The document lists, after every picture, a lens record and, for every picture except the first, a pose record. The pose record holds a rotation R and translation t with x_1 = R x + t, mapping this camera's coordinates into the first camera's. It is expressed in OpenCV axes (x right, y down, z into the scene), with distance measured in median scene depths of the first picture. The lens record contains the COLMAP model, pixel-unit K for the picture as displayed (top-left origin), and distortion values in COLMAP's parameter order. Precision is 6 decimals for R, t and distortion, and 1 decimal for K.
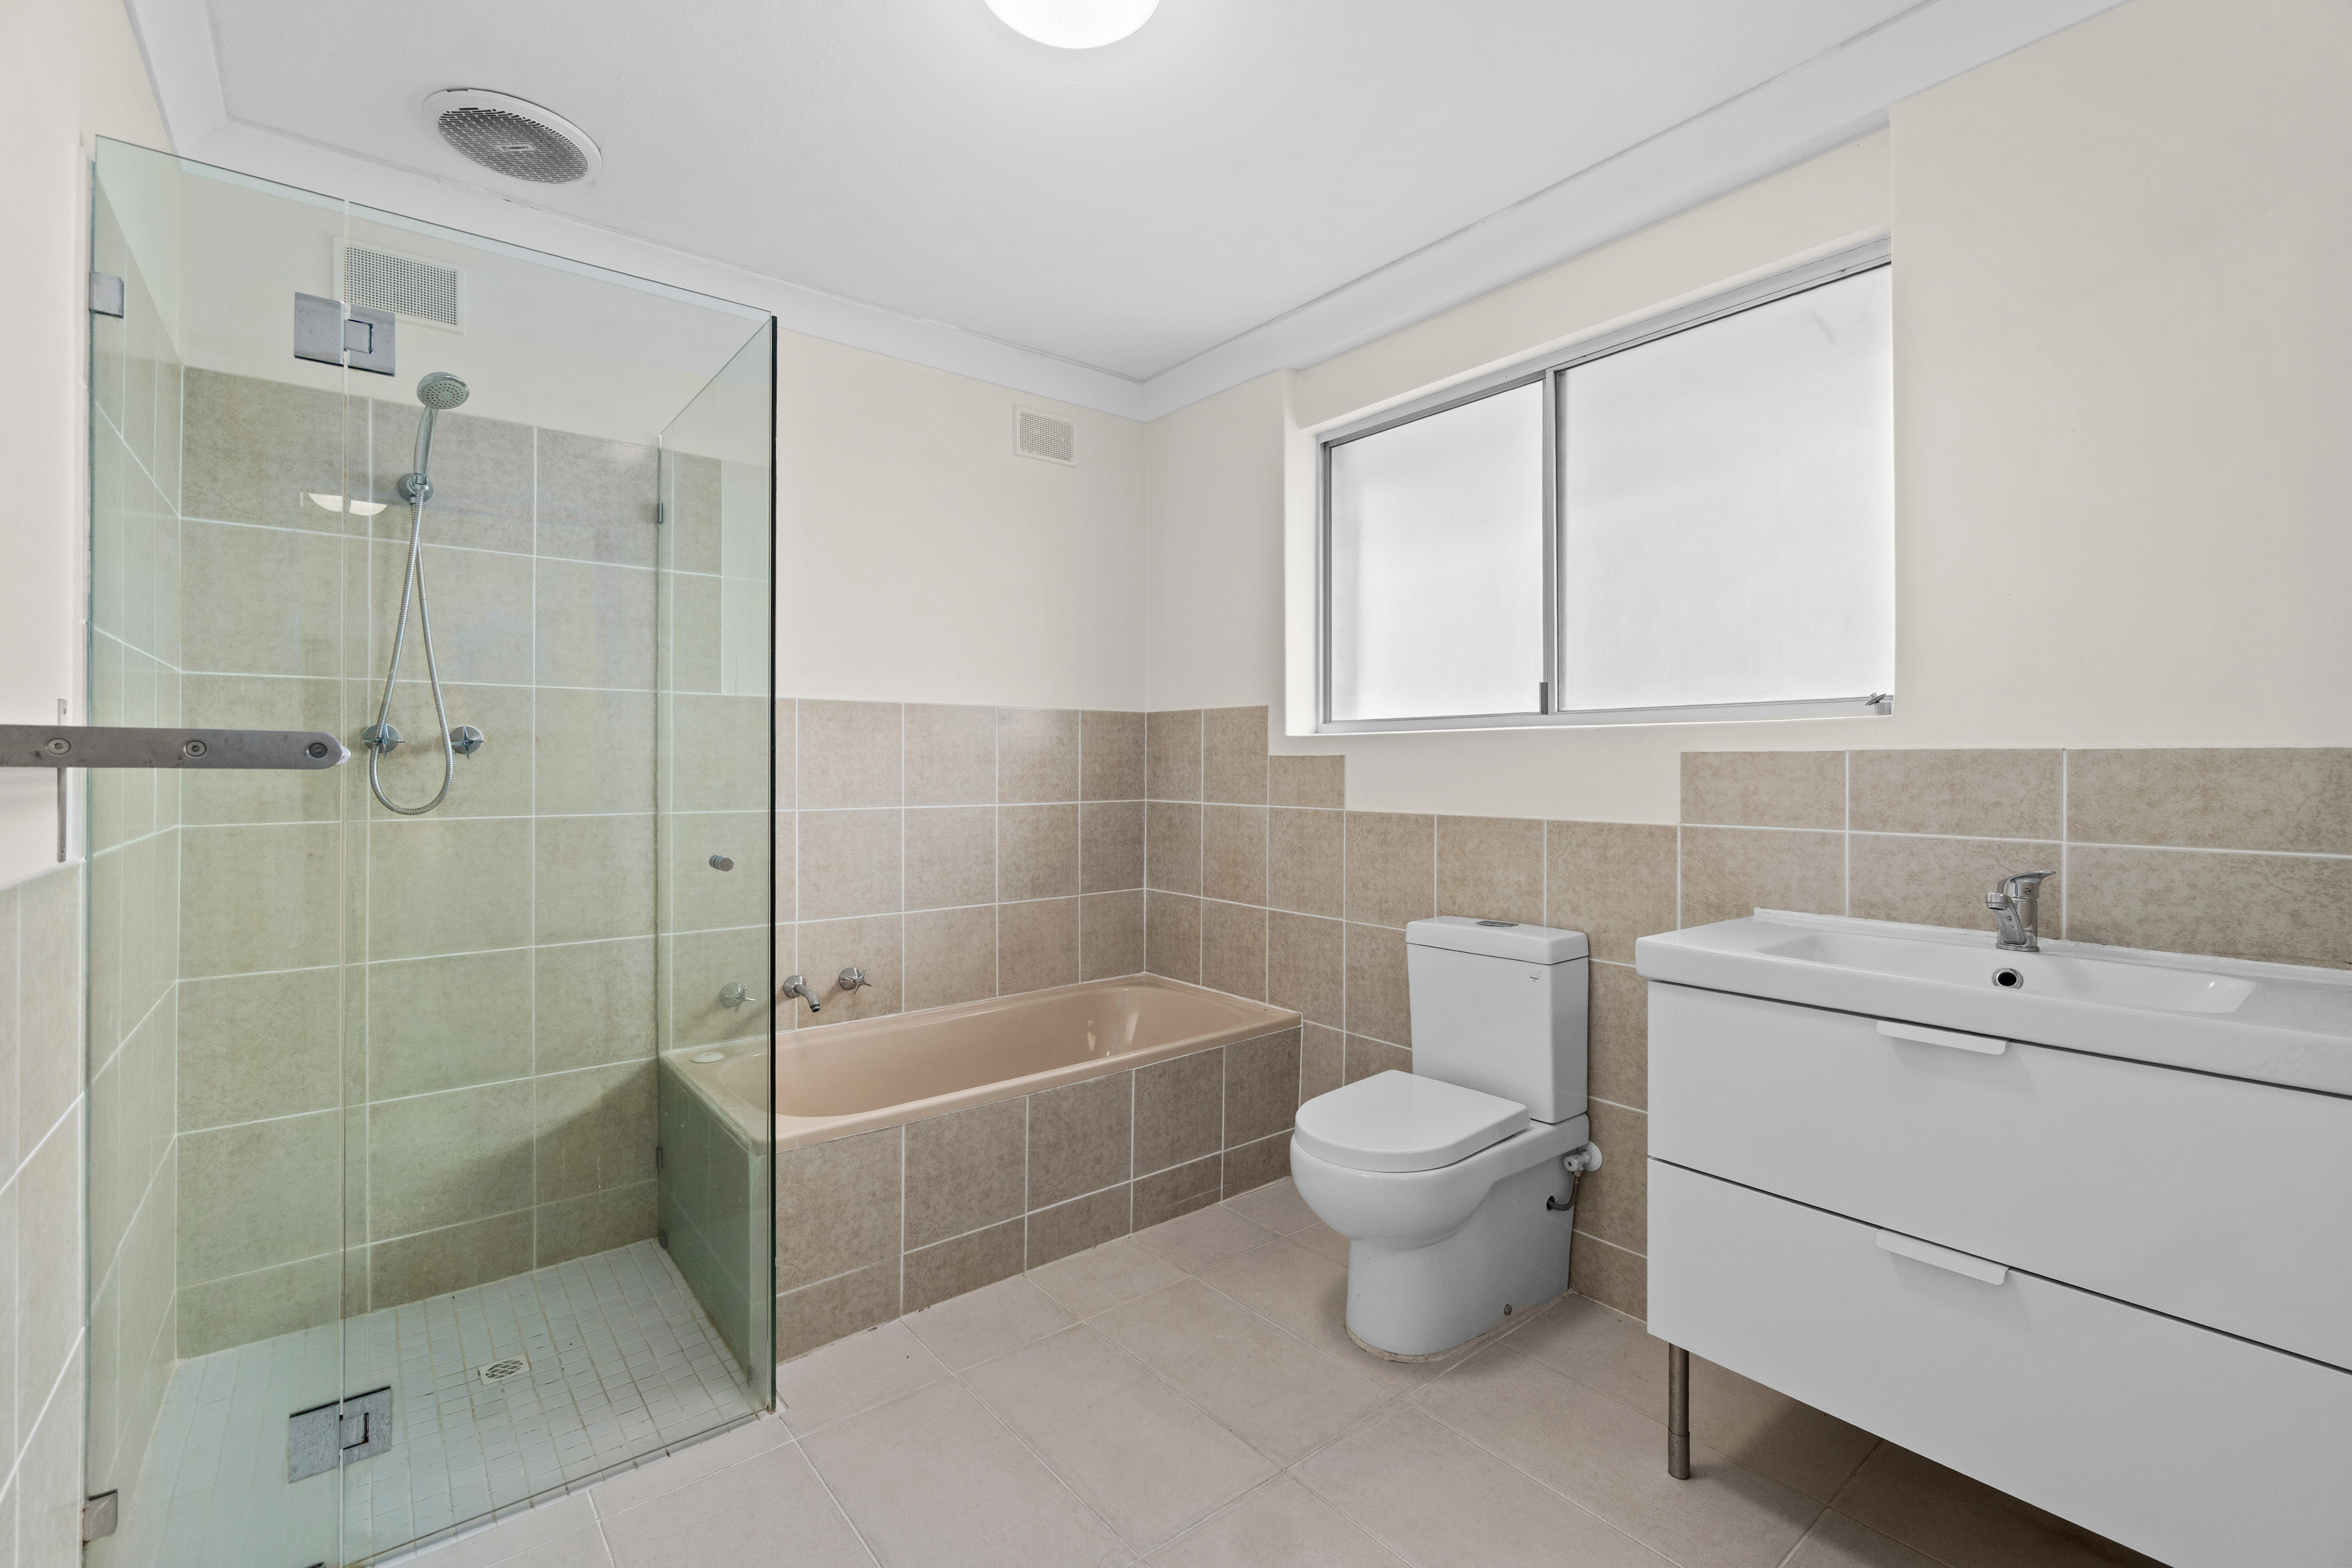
lens RADIAL K [[1025.2, 0, 1180.8], [0, 1025.2, 751.7], [0, 0, 1]] dist [-0.000235, 0.000104]
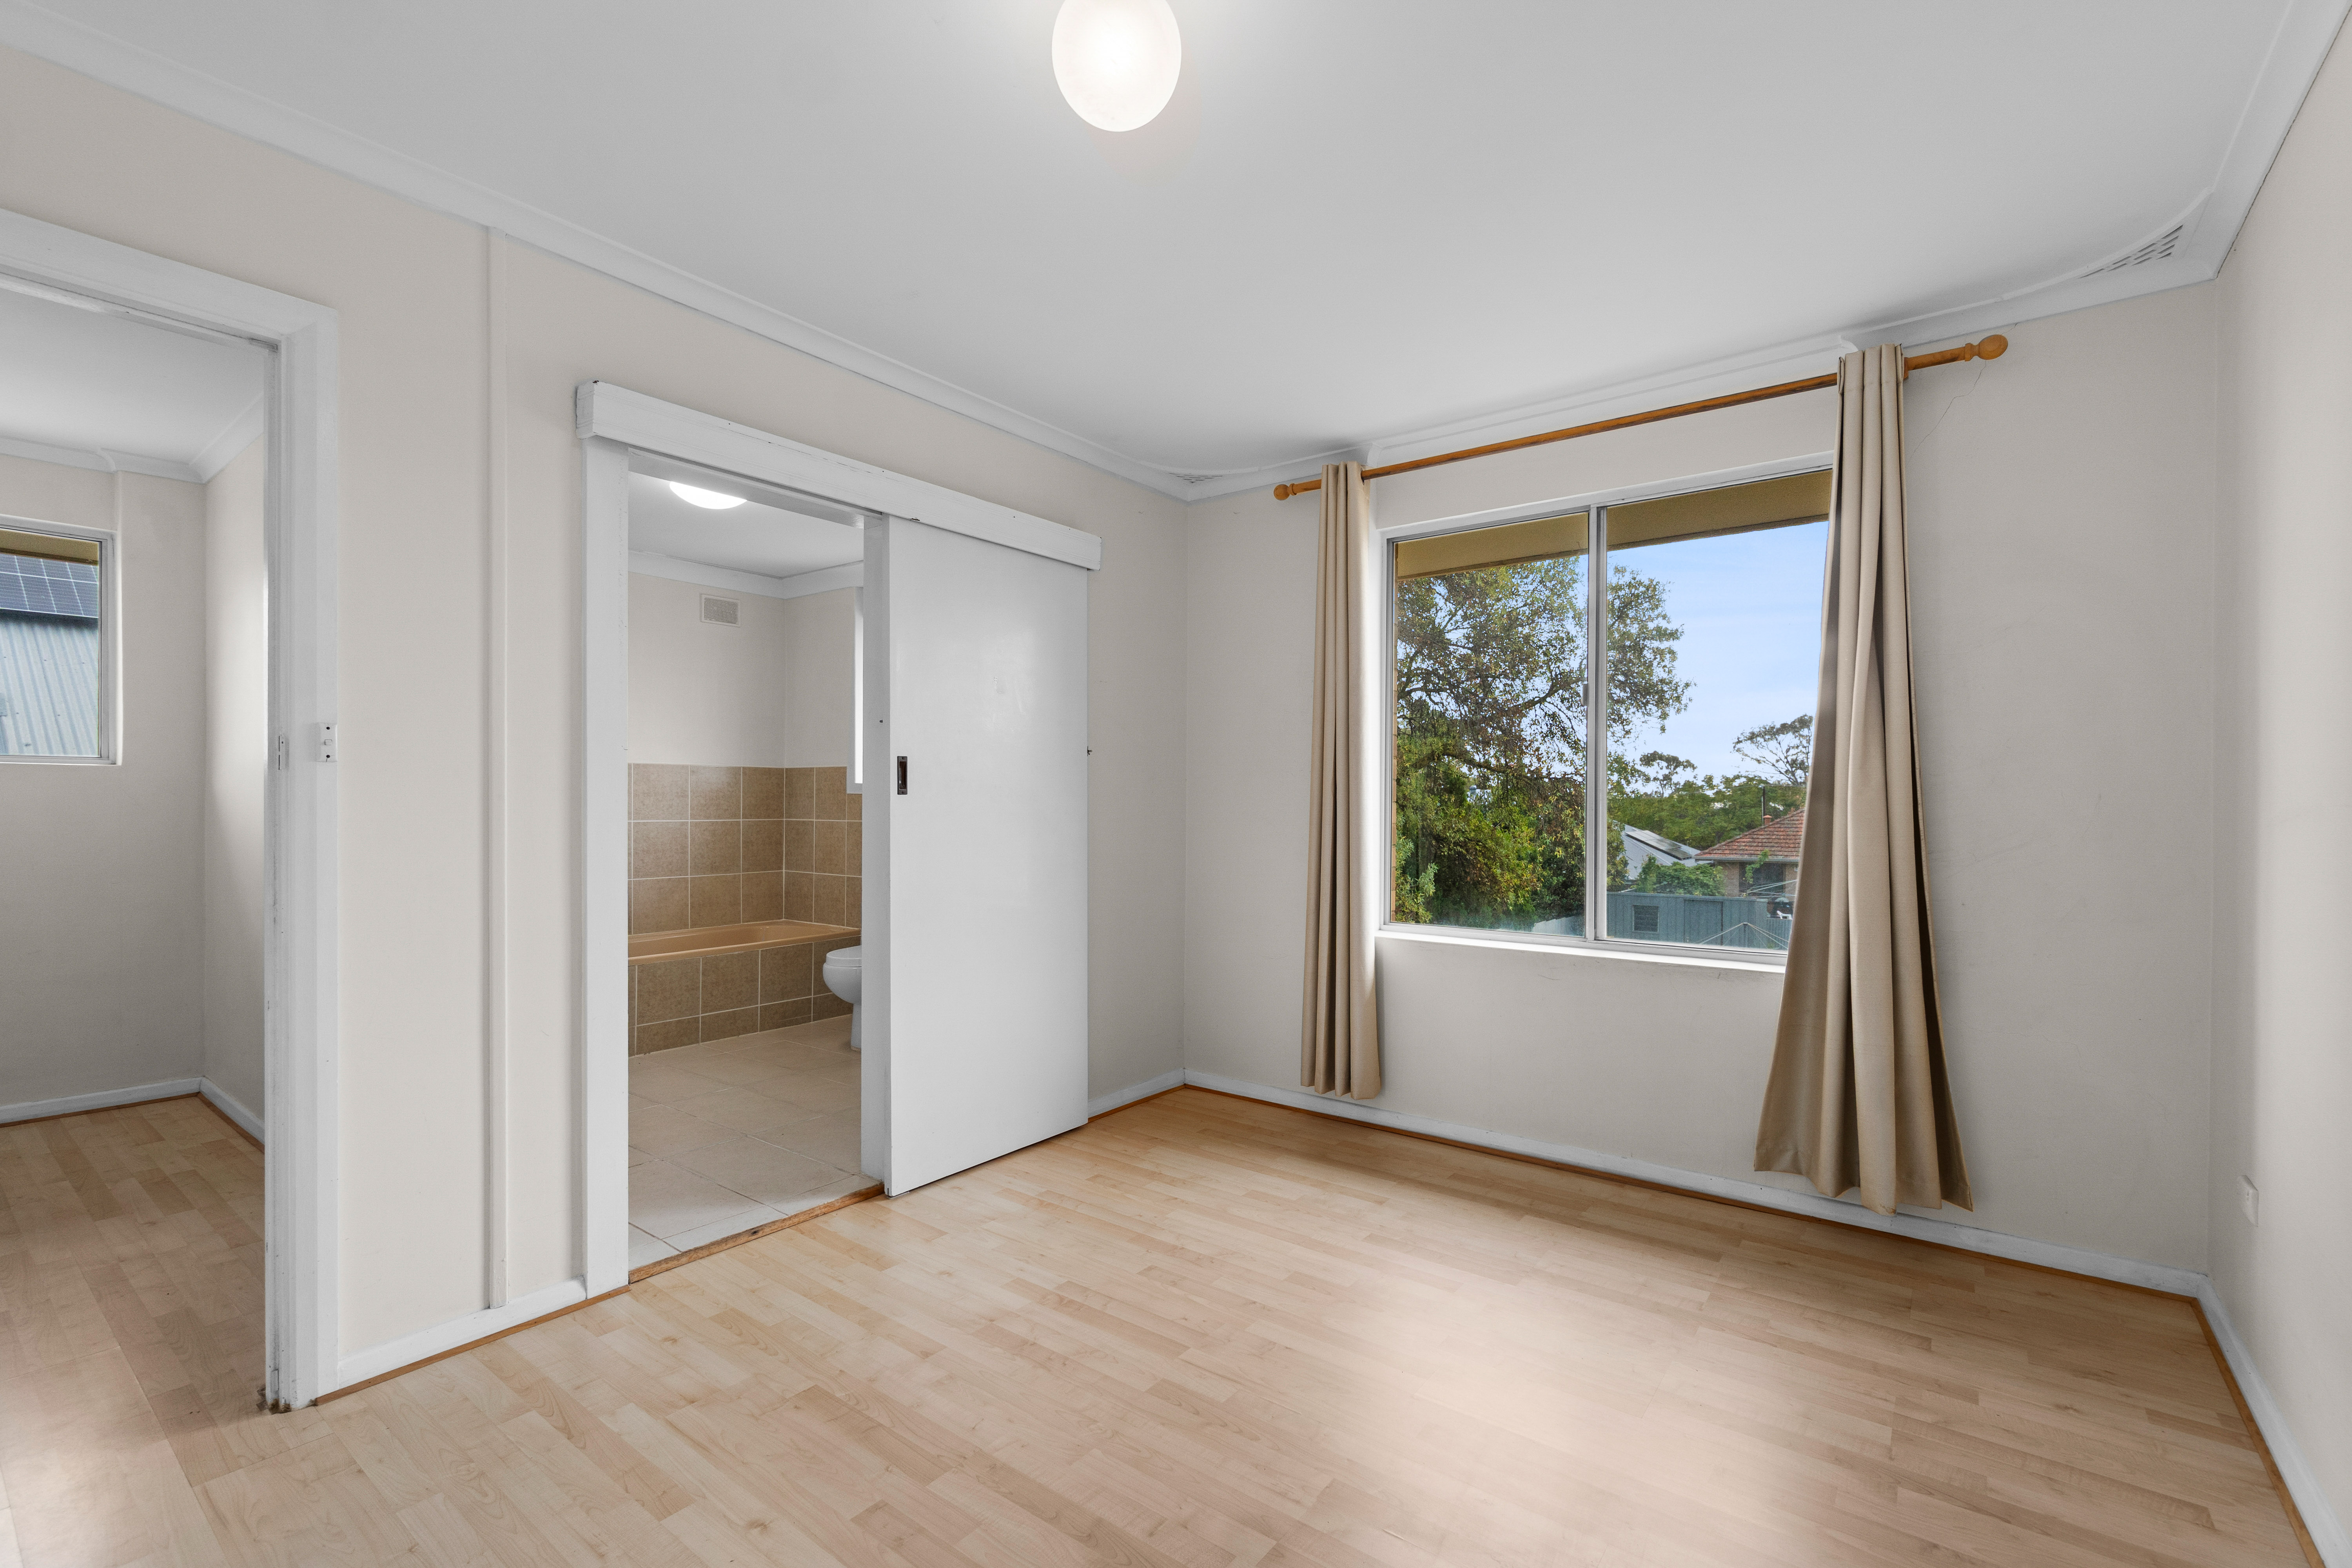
lens RADIAL K [[1022.8, 0, 1167.3], [0, 1022.8, 798.5], [0, 0, 1]] dist [-0.001138, -0.000035]
pose [[0.971604, 0.003368, 0.236588, 0.195810], [-0.005414, 0.999953, 0.007998, -0.004773], [-0.236550, -0.009052, 0.971577, -0.871073]]
